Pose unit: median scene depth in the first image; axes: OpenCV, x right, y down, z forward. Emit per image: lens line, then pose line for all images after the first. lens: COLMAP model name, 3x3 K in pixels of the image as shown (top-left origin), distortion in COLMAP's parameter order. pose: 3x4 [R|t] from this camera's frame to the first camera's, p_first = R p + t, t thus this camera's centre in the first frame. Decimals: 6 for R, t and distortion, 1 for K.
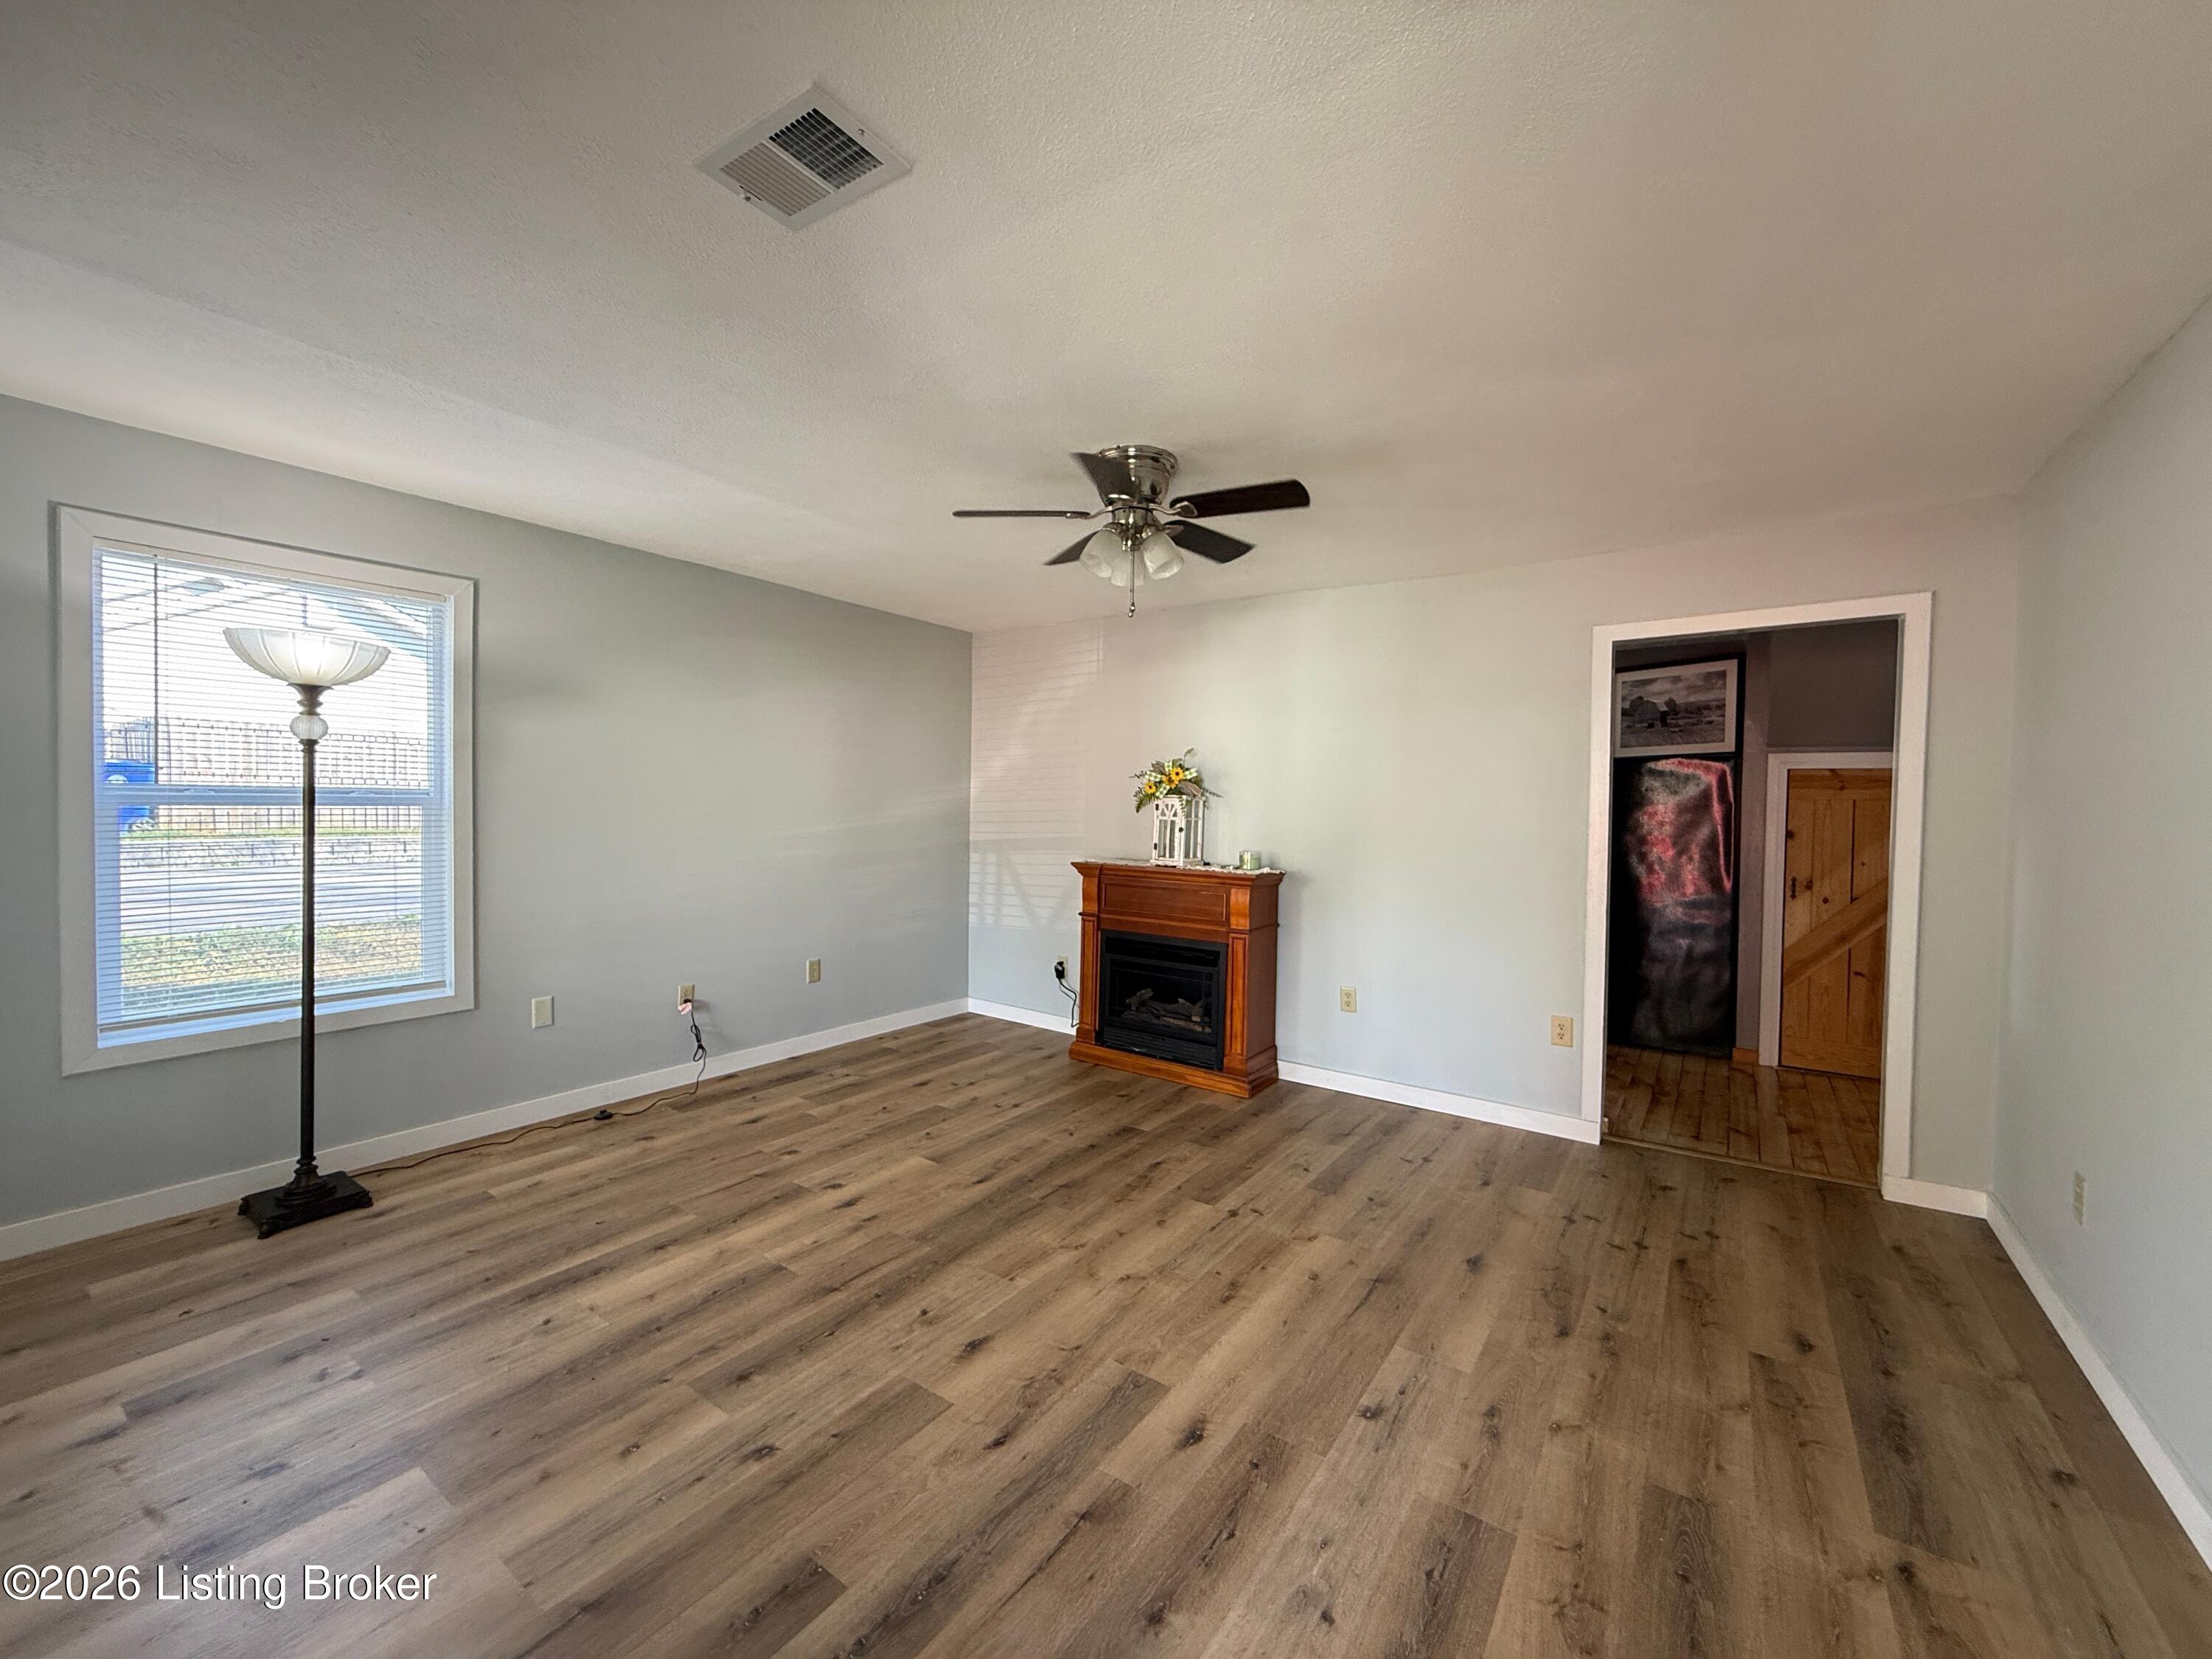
lens RADIAL K [[882.5, 0, 1105.0], [0, 882.5, 824.9], [0, 0, 1]] dist [-0.000823, 0.001300]
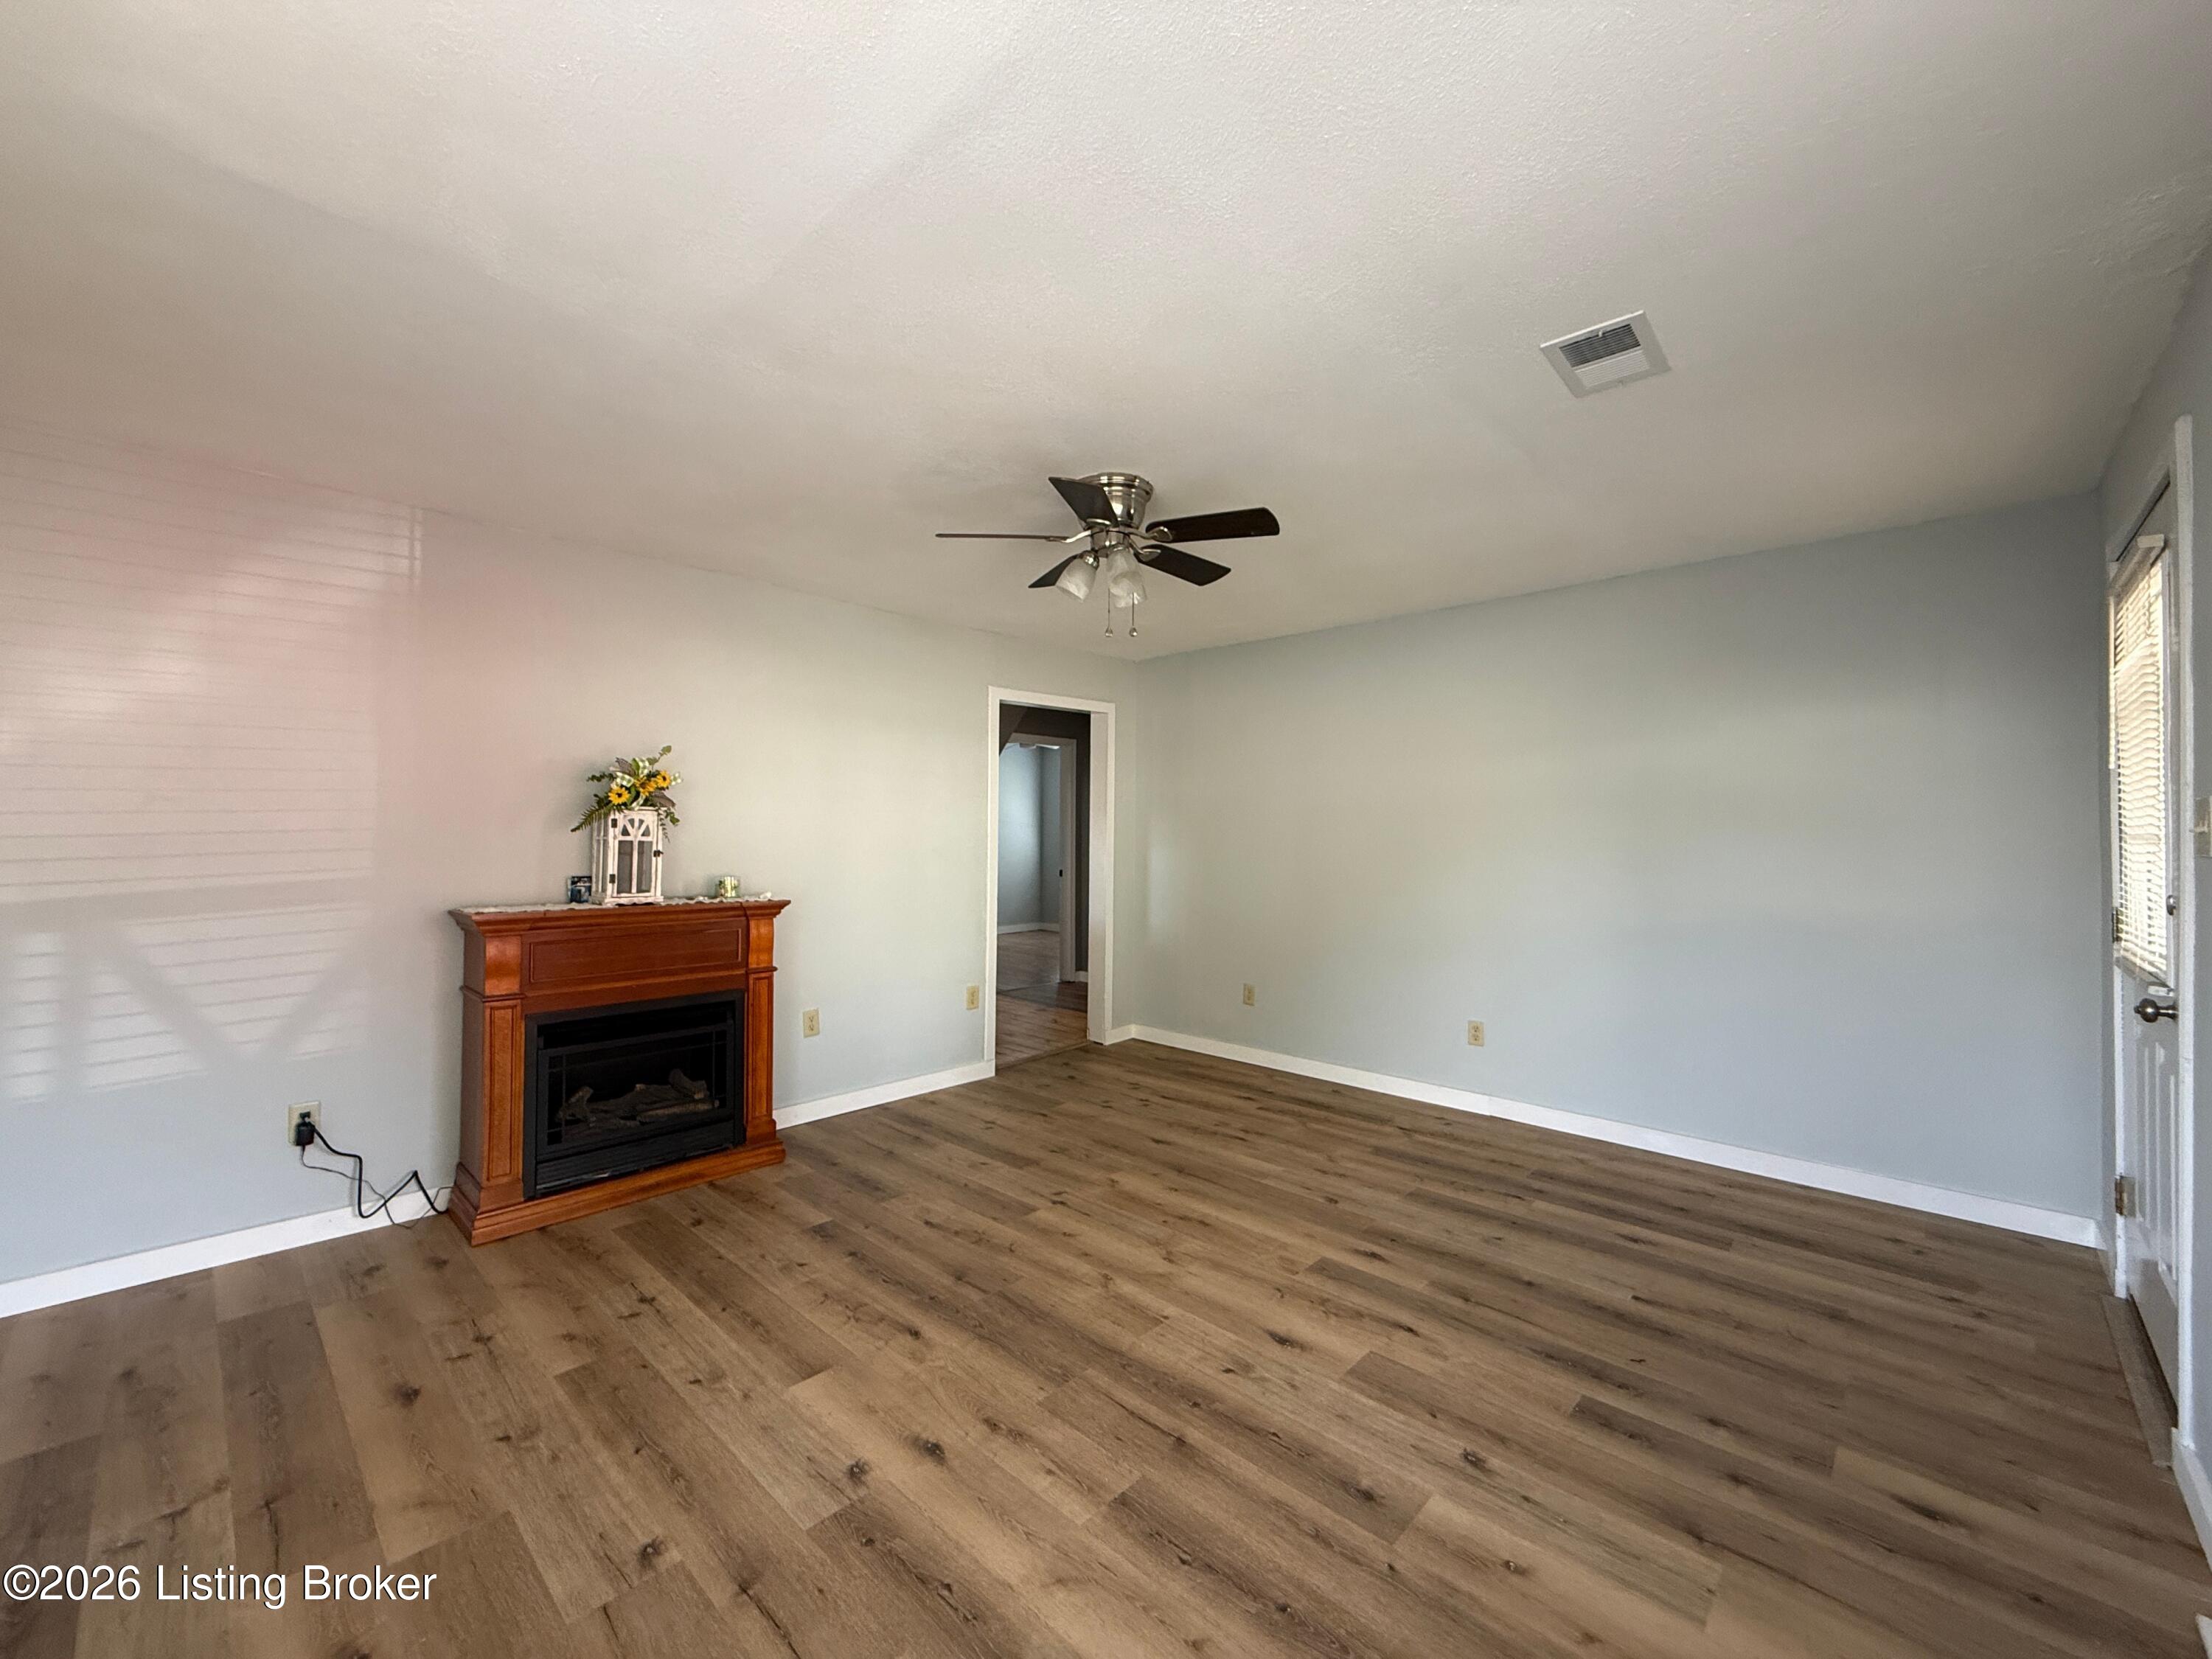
lens RADIAL K [[882.5, 0, 1101.6], [0, 882.5, 820.7], [0, 0, 1]] dist [-0.000823, 0.001300]
pose [[0.150080, 0.000541, 0.988674, -0.881280], [0.022802, 0.999732, -0.004008, -0.015388], [-0.988411, 0.023146, 0.150027, 0.761172]]
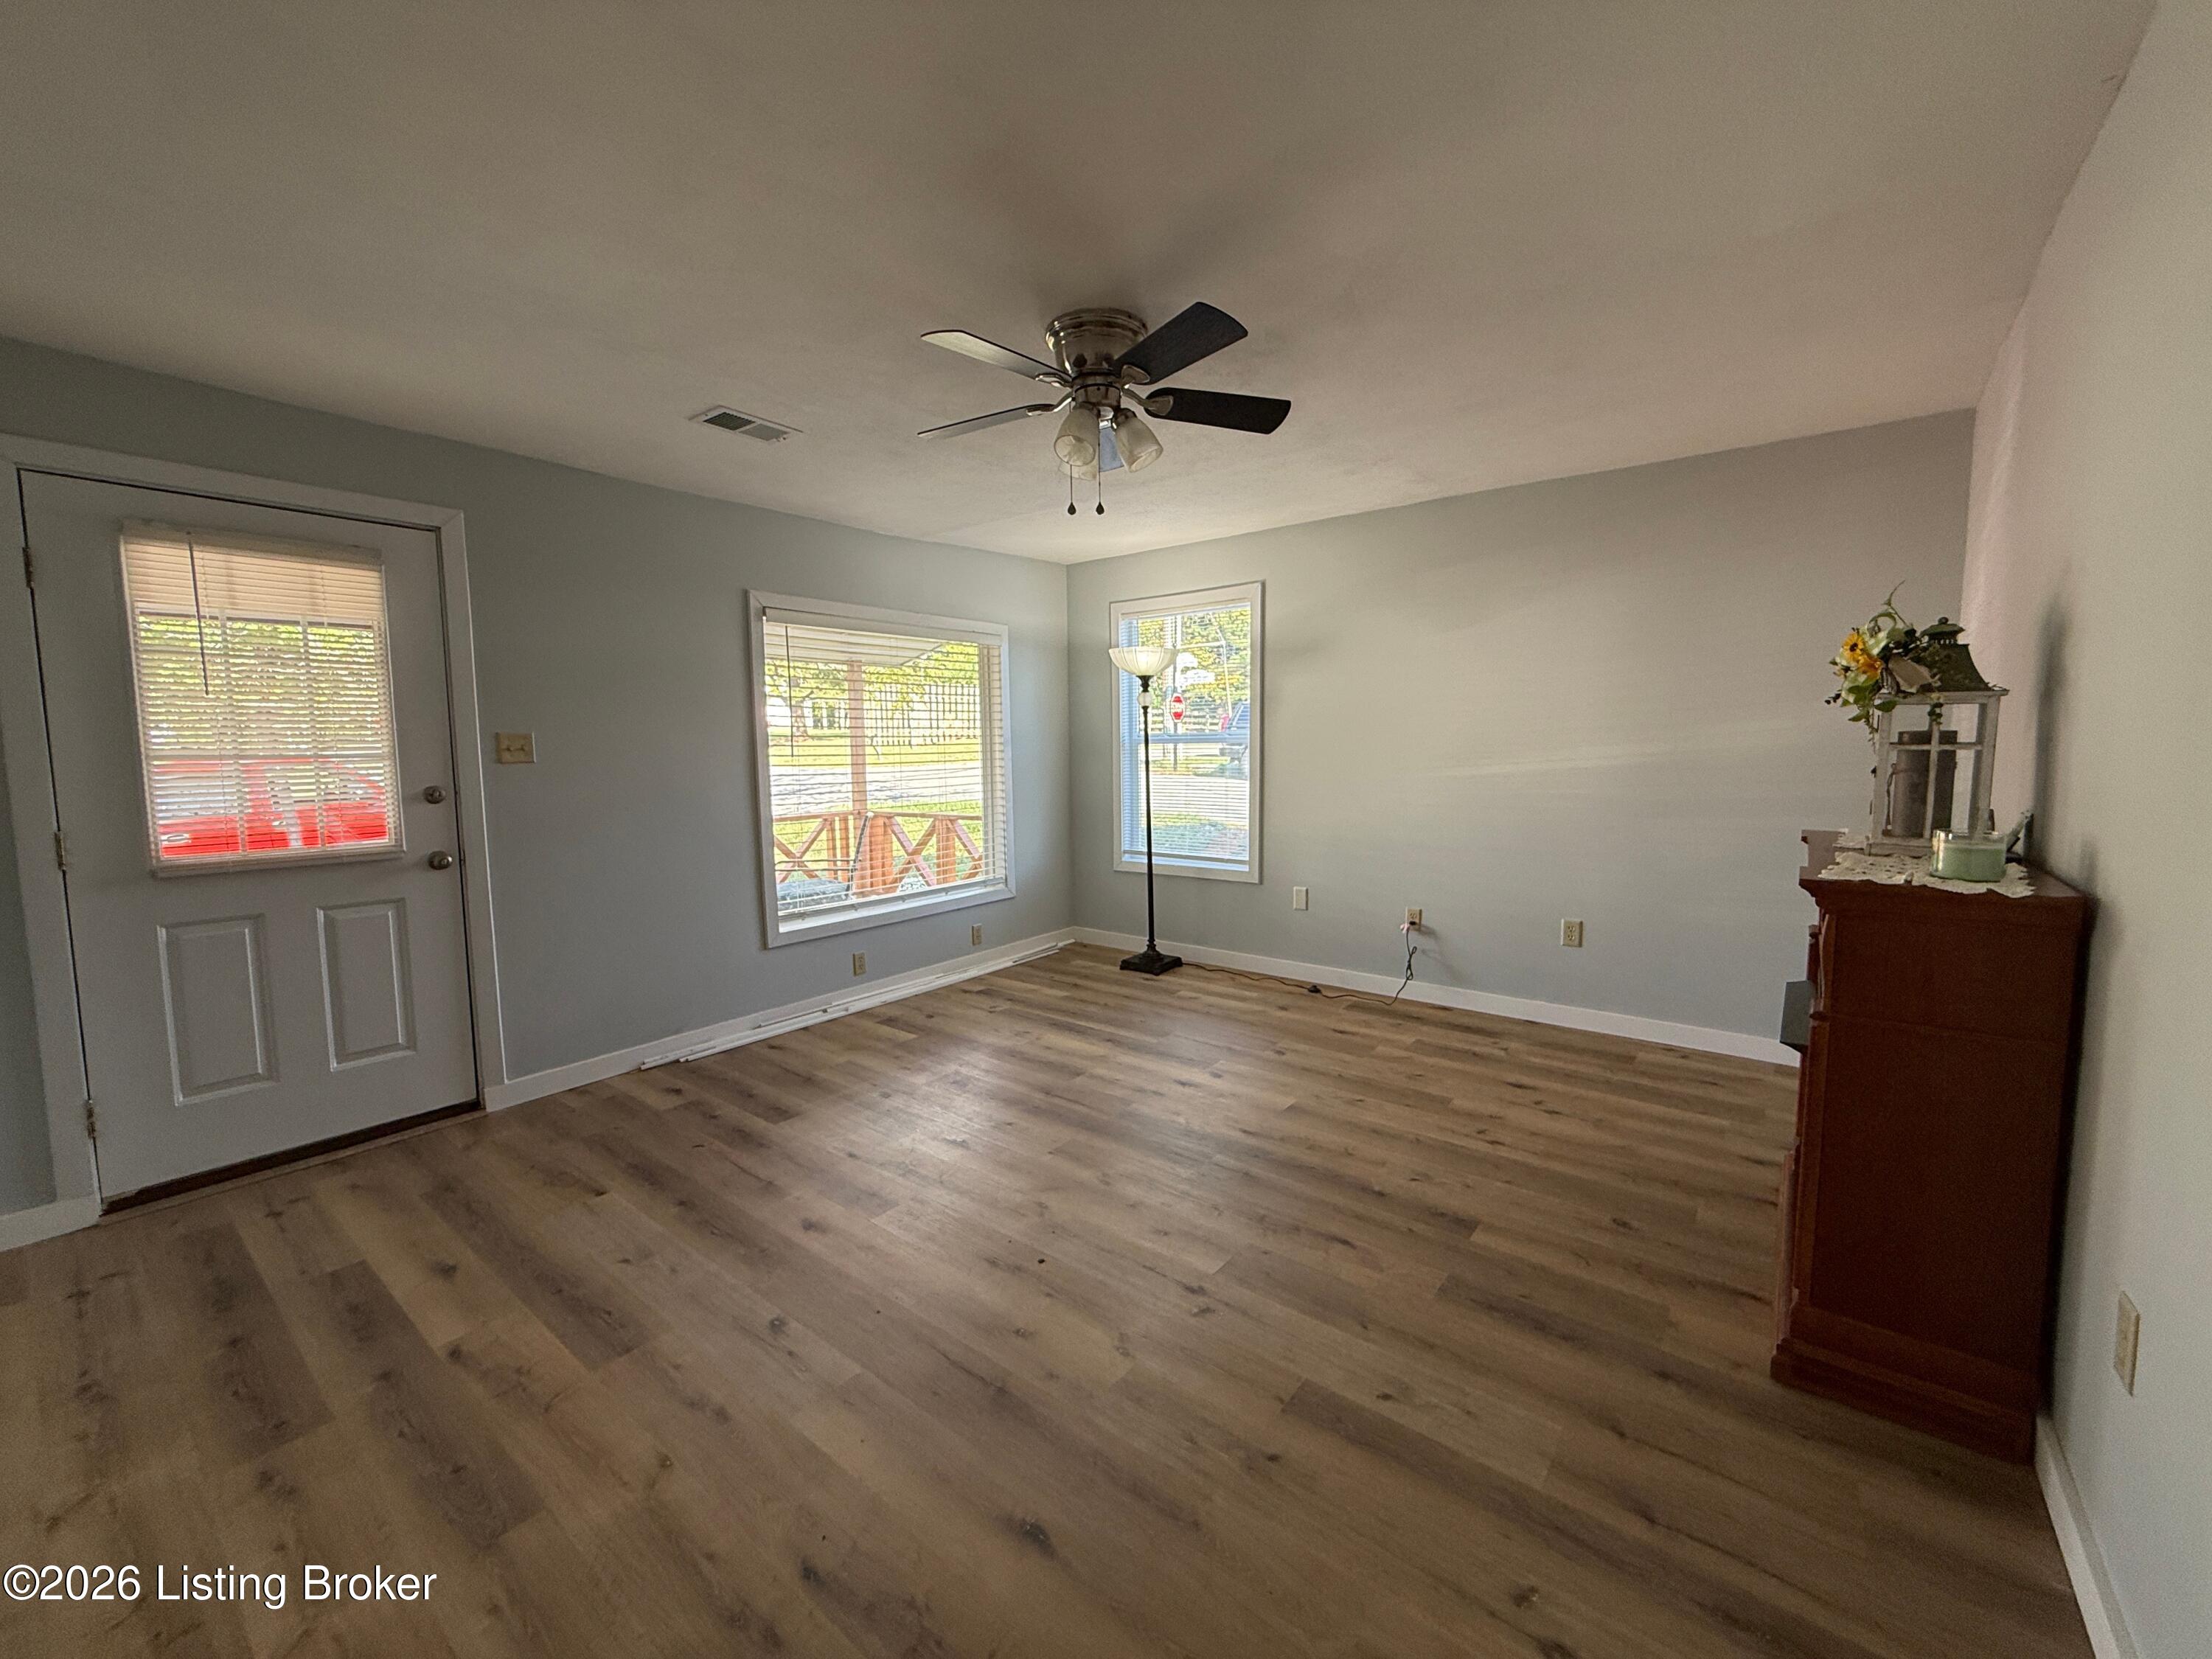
lens RADIAL K [[882.5, 0, 1098.3], [0, 882.5, 825.2], [0, 0, 1]] dist [-0.000823, 0.001300]
pose [[-0.065428, 0.076031, -0.994956, 0.822645], [-0.011009, 0.996977, 0.076909, 0.005554], [0.997797, 0.015985, -0.064394, 0.939845]]
